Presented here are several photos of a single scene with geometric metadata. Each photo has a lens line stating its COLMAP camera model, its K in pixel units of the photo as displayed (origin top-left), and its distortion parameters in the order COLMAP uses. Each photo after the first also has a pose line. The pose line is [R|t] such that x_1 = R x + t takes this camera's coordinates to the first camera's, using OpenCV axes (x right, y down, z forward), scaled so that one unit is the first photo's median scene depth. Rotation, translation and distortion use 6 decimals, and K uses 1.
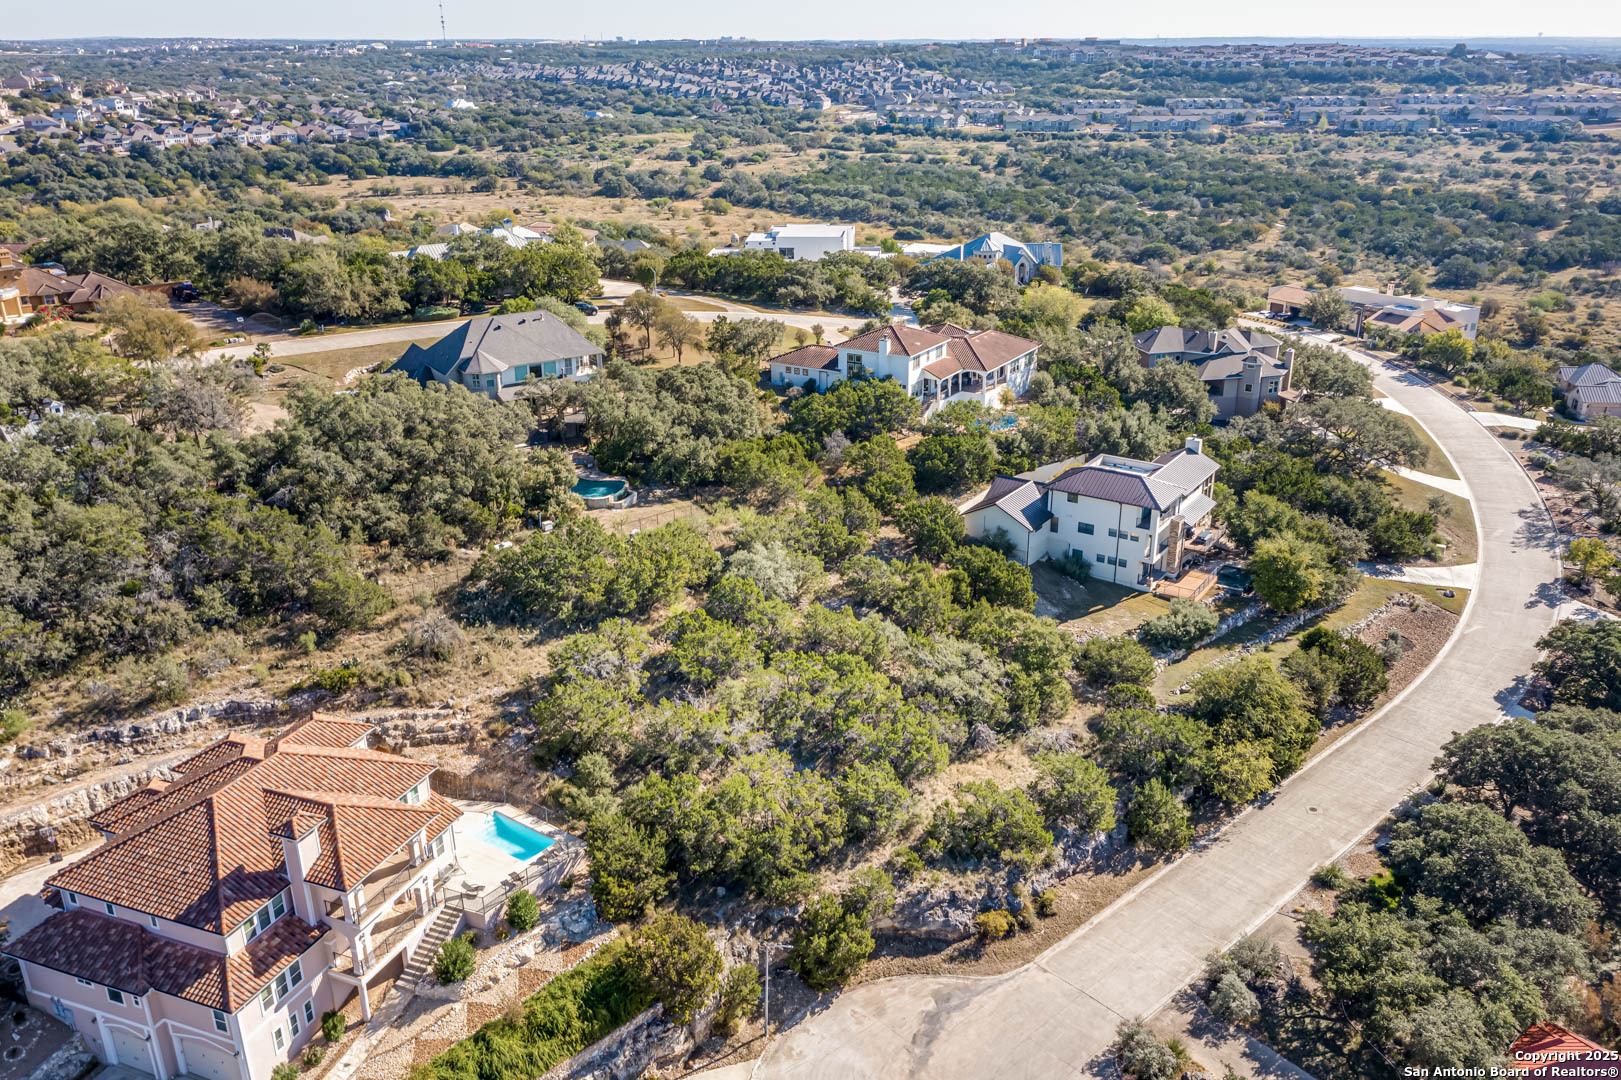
lens RADIAL K [[1300.0, 0, 776.2], [0, 1300.0, 546.9], [0, 0, 1]] dist [-0.003636, -0.004415]
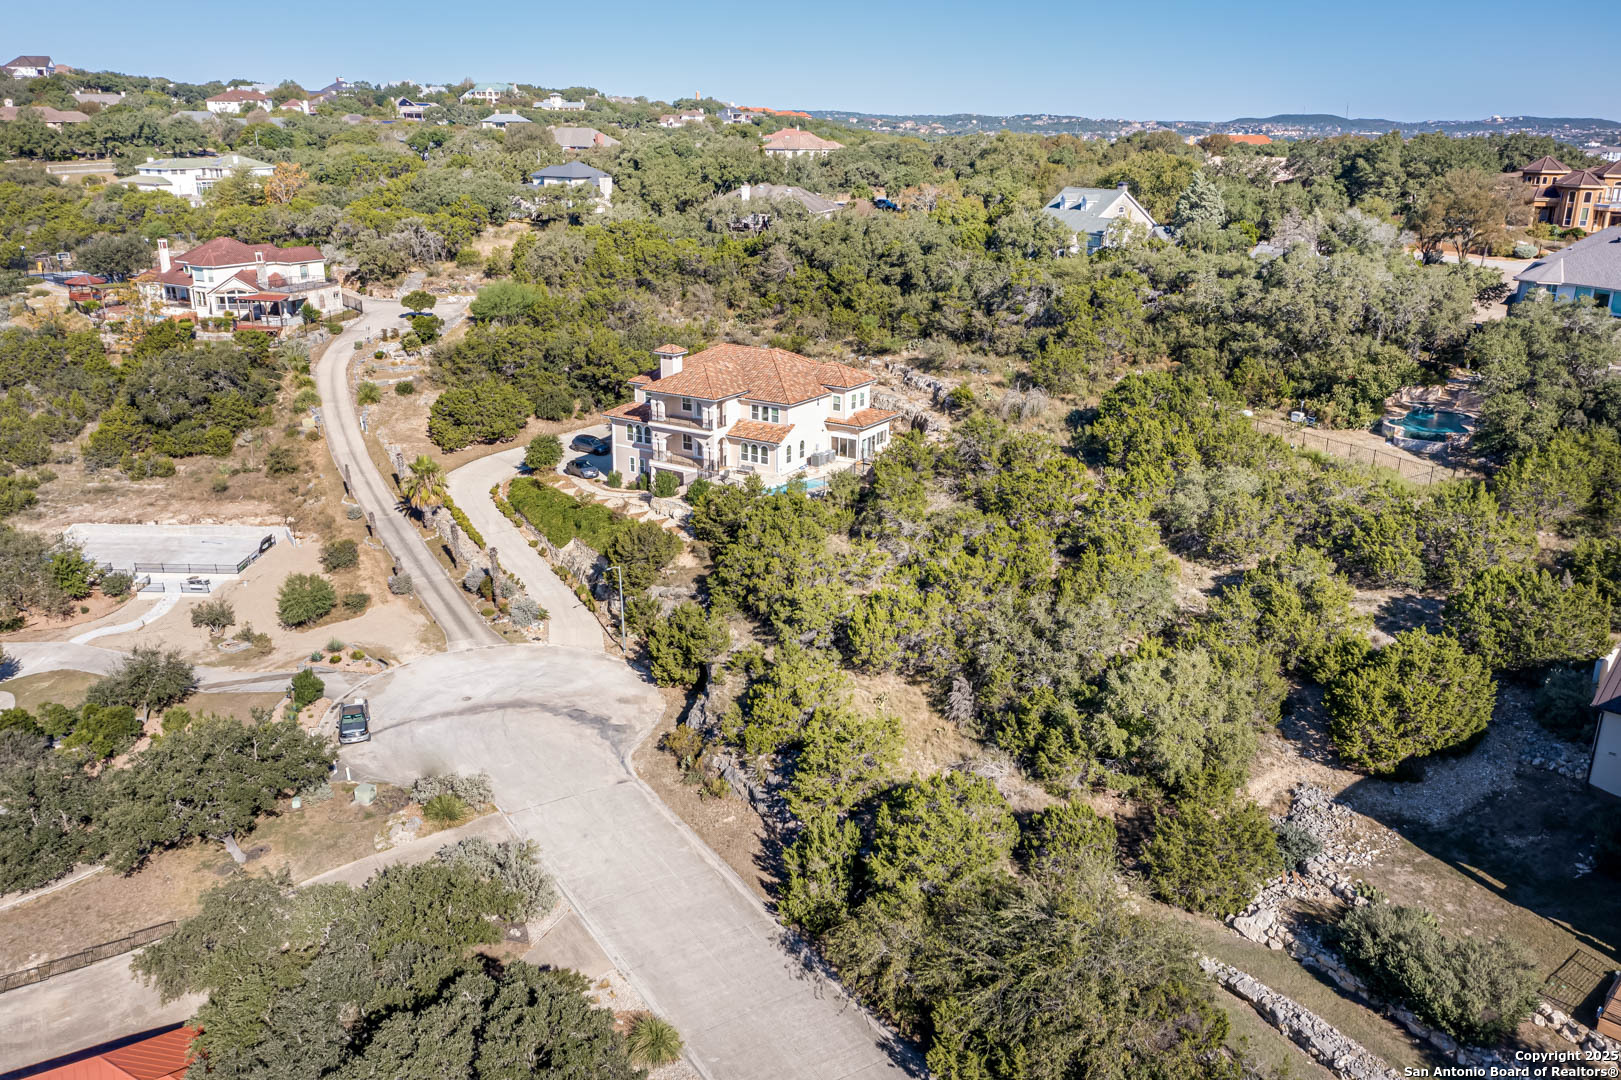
lens RADIAL K [[1308.7, 0, 807.2], [0, 1308.7, 513.4], [0, 0, 1]] dist [0.018049, 0.013808]
pose [[-0.192531, 0.298167, -0.934895, 0.647336], [-0.358283, 0.865587, 0.349847, -0.130718], [0.913545, 0.402313, -0.059825, 0.734067]]
